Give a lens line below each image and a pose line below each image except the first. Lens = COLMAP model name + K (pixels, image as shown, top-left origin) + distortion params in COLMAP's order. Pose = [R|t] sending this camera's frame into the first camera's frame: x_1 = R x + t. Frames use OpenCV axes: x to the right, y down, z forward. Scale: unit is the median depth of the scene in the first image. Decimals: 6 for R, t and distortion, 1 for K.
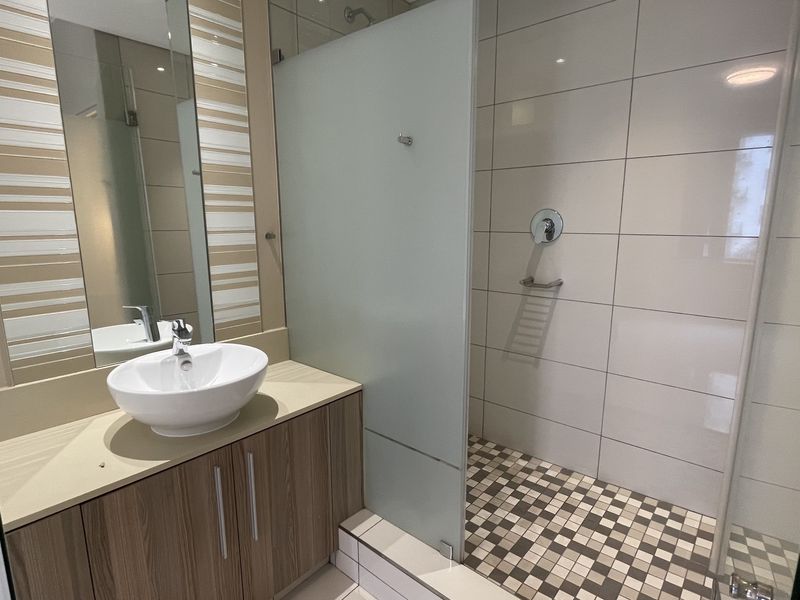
lens RADIAL K [[435.0, 0, 398.7], [0, 435.0, 302.3], [0, 0, 1]] dist [-0.016271, 0.000164]
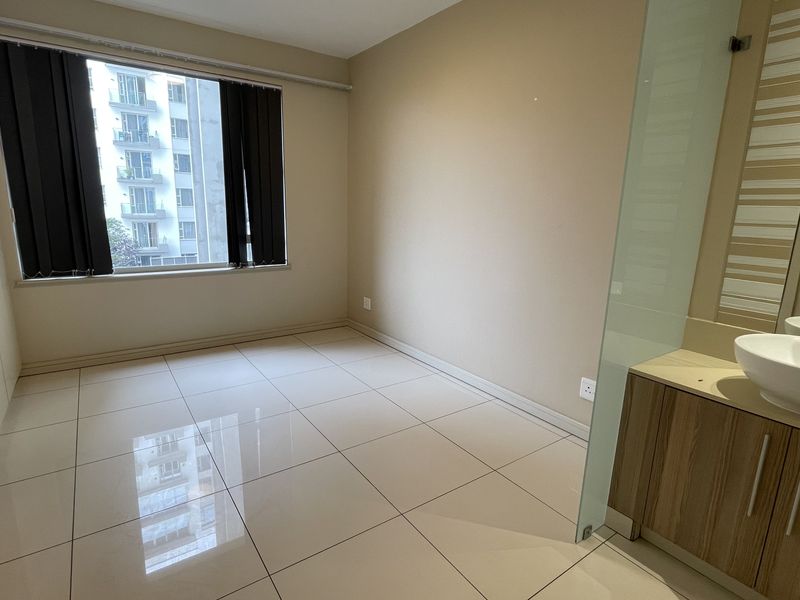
lens RADIAL K [[435.0, 0, 391.5], [0, 435.0, 299.5], [0, 0, 1]] dist [-0.016271, 0.000164]
pose [[-0.253178, 0.211146, -0.944097, 0.896915], [-0.197824, 0.943971, 0.264168, -0.060167], [0.946978, 0.253647, -0.197223, 0.220043]]
